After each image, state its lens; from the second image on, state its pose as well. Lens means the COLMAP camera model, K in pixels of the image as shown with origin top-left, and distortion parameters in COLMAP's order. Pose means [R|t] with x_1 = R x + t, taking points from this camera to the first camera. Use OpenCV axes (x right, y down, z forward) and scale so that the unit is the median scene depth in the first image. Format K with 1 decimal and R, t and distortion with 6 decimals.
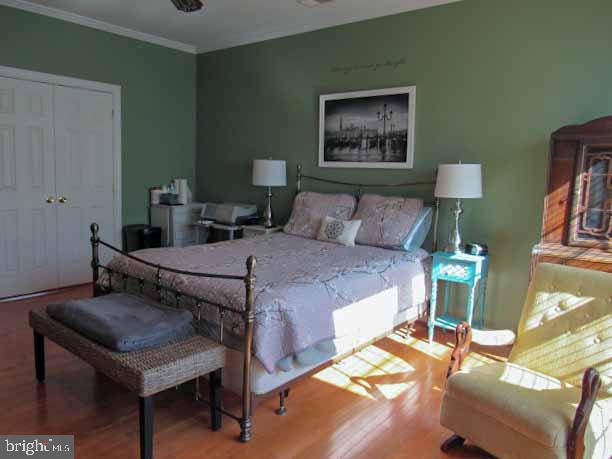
lens RADIAL K [[449.8, 0, 305.9], [0, 449.8, 228.2], [0, 0, 1]] dist [-0.037105, 0.017784]
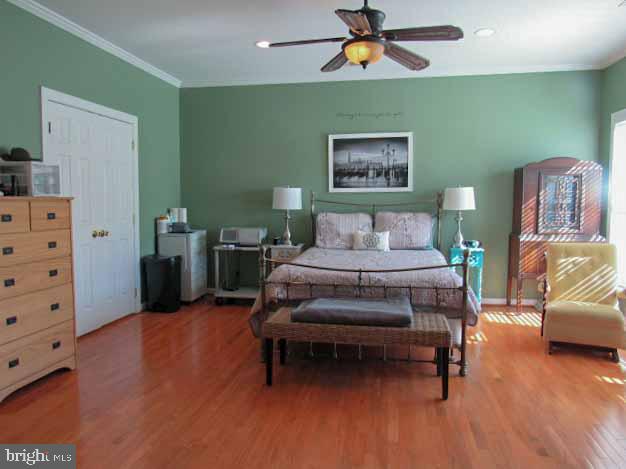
lens RADIAL K [[460.1, 0, 293.8], [0, 460.1, 235.9], [0, 0, 1]] dist [-0.037105, 0.017784]
pose [[0.879056, -0.071820, 0.471277, -0.715315], [0.090923, 0.995698, -0.017856, -0.005286], [-0.467967, 0.058547, 0.881805, -0.056557]]
